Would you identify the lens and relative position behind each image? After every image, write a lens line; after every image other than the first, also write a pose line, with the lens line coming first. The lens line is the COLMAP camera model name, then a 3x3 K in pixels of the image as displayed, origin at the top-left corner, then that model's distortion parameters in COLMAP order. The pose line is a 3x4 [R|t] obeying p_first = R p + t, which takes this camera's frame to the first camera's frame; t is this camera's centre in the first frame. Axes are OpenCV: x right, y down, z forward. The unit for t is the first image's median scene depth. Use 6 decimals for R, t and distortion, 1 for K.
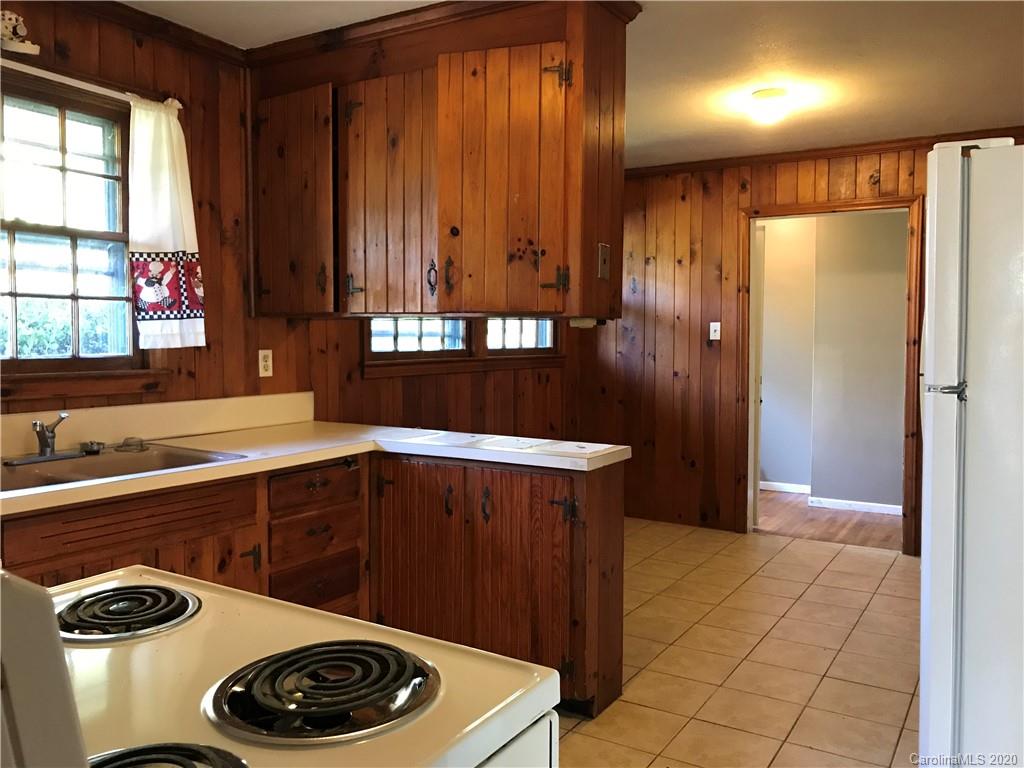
lens RADIAL K [[839.4, 0, 512.7], [0, 839.4, 384.1], [0, 0, 1]] dist [0.031180, 0.011498]
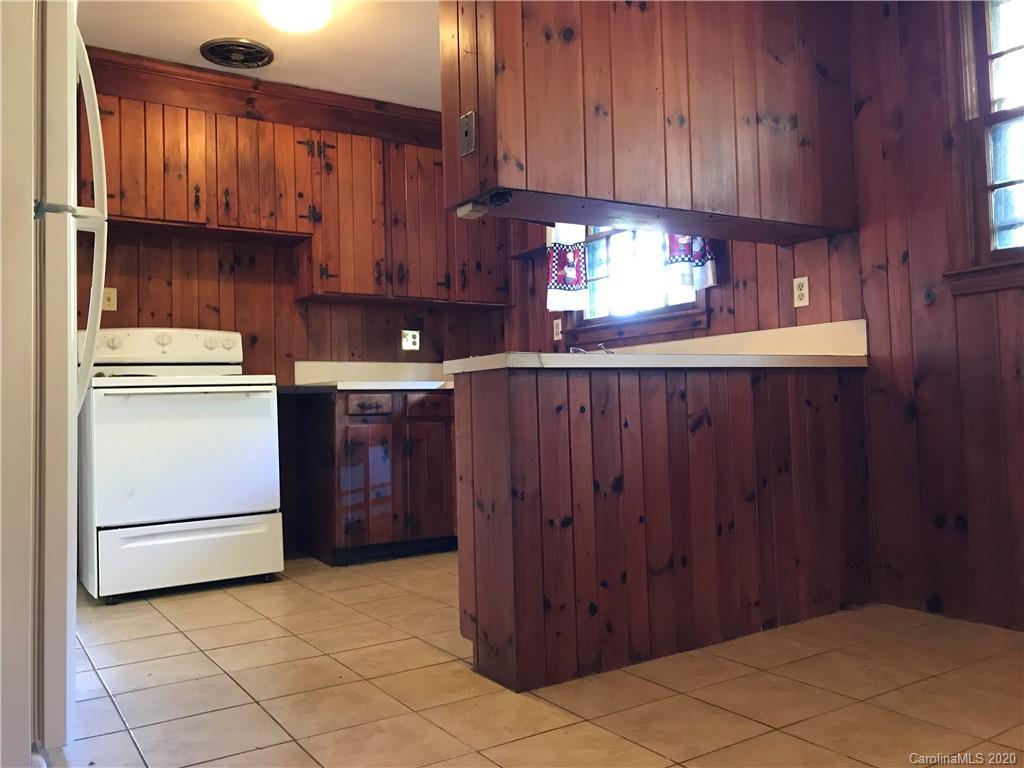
lens RADIAL K [[839.4, 0, 512.6], [0, 839.4, 378.8], [0, 0, 1]] dist [0.031180, 0.011498]
pose [[-0.433742, -0.018398, -0.900849, 0.684724], [-0.021094, 0.999725, -0.010261, 0.087741], [0.900790, 0.014552, -0.434011, 1.125681]]
